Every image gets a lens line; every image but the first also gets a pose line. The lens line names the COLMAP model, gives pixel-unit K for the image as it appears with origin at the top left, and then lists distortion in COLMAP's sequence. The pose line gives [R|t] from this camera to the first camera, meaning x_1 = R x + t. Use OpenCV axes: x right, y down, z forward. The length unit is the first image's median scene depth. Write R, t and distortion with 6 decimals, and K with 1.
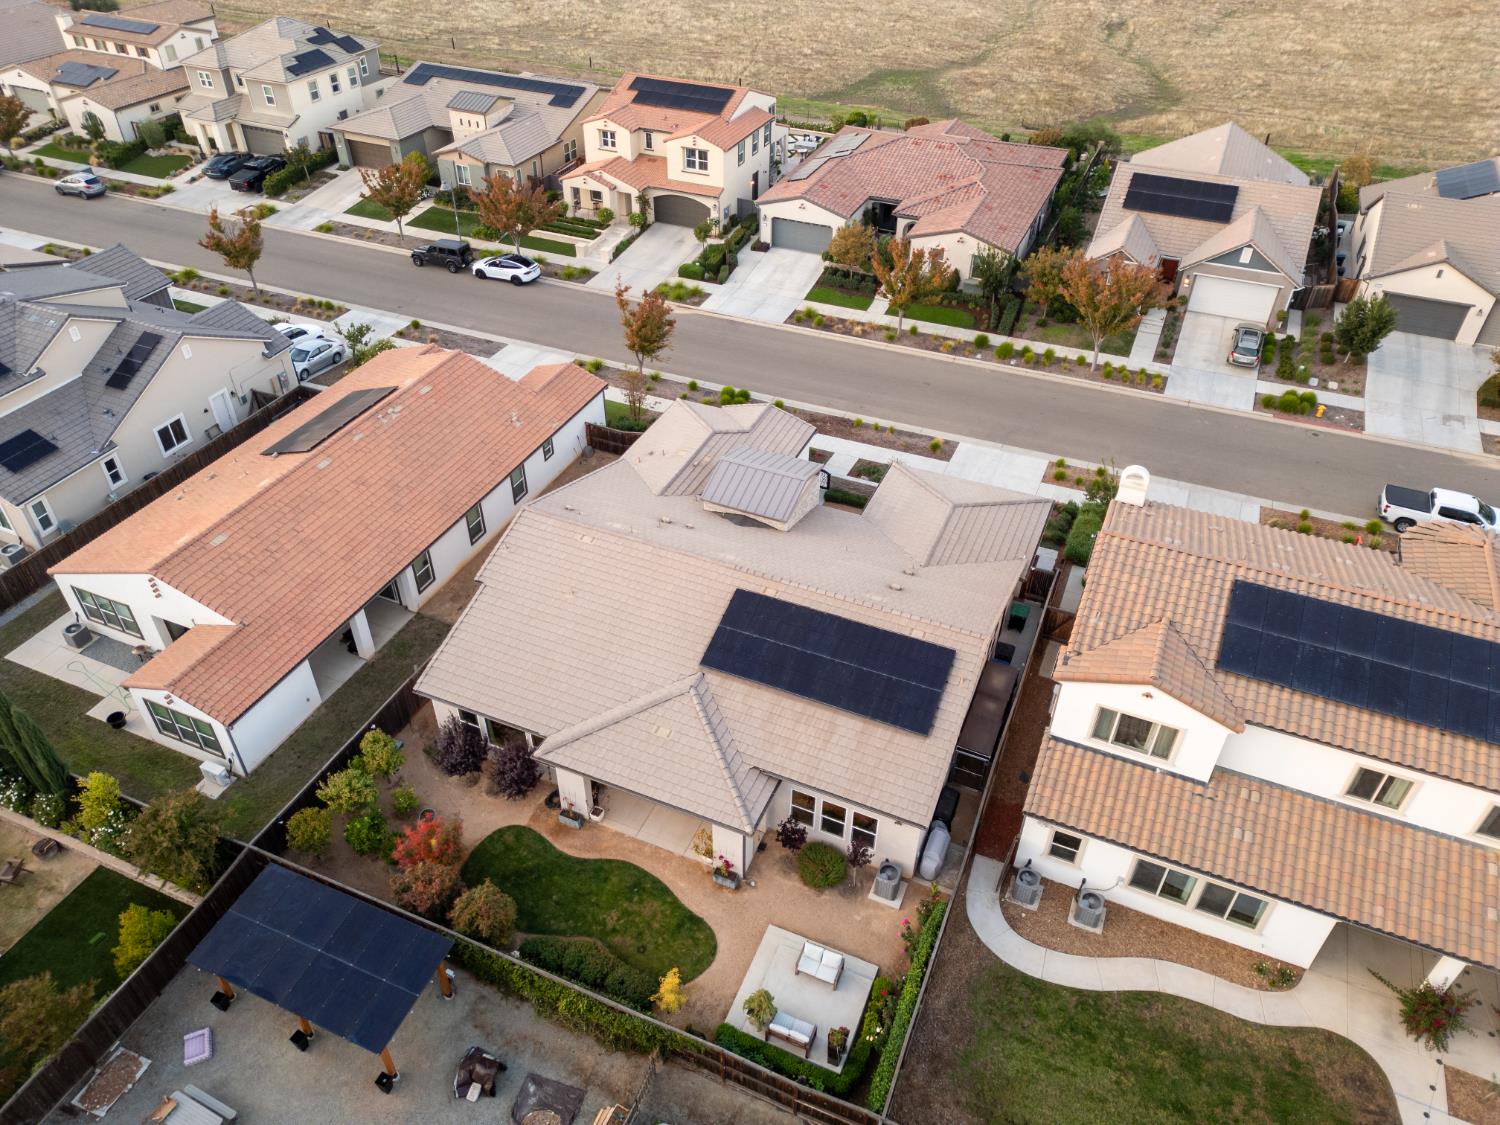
lens RADIAL K [[1054.0, 0, 750.0], [0, 1054.0, 562.5], [0, 0, 1]] dist [0.038319, -0.023379]
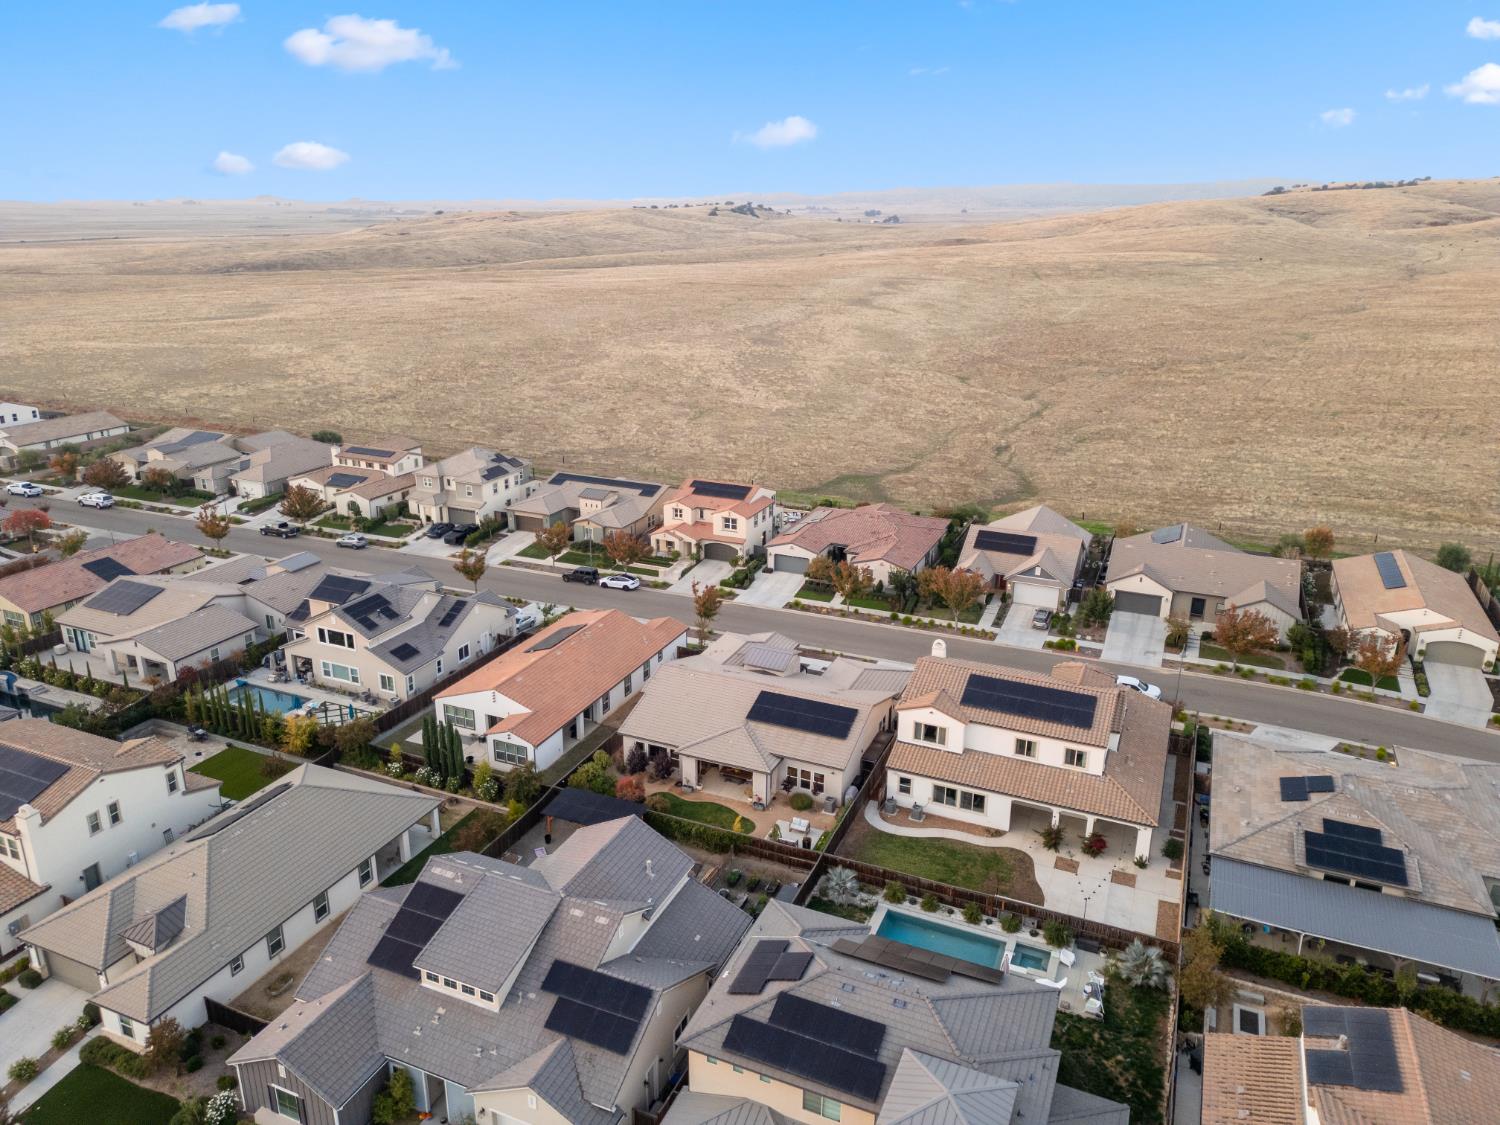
lens RADIAL K [[1047.1, 0, 746.7], [0, 1047.1, 559.9], [0, 0, 1]] dist [0.082496, -0.090768]
pose [[0.999994, -0.000448, -0.003372, -0.019072], [-0.000733, 0.939662, -0.342103, 0.272829], [0.003322, 0.342103, 0.939657, -0.614094]]
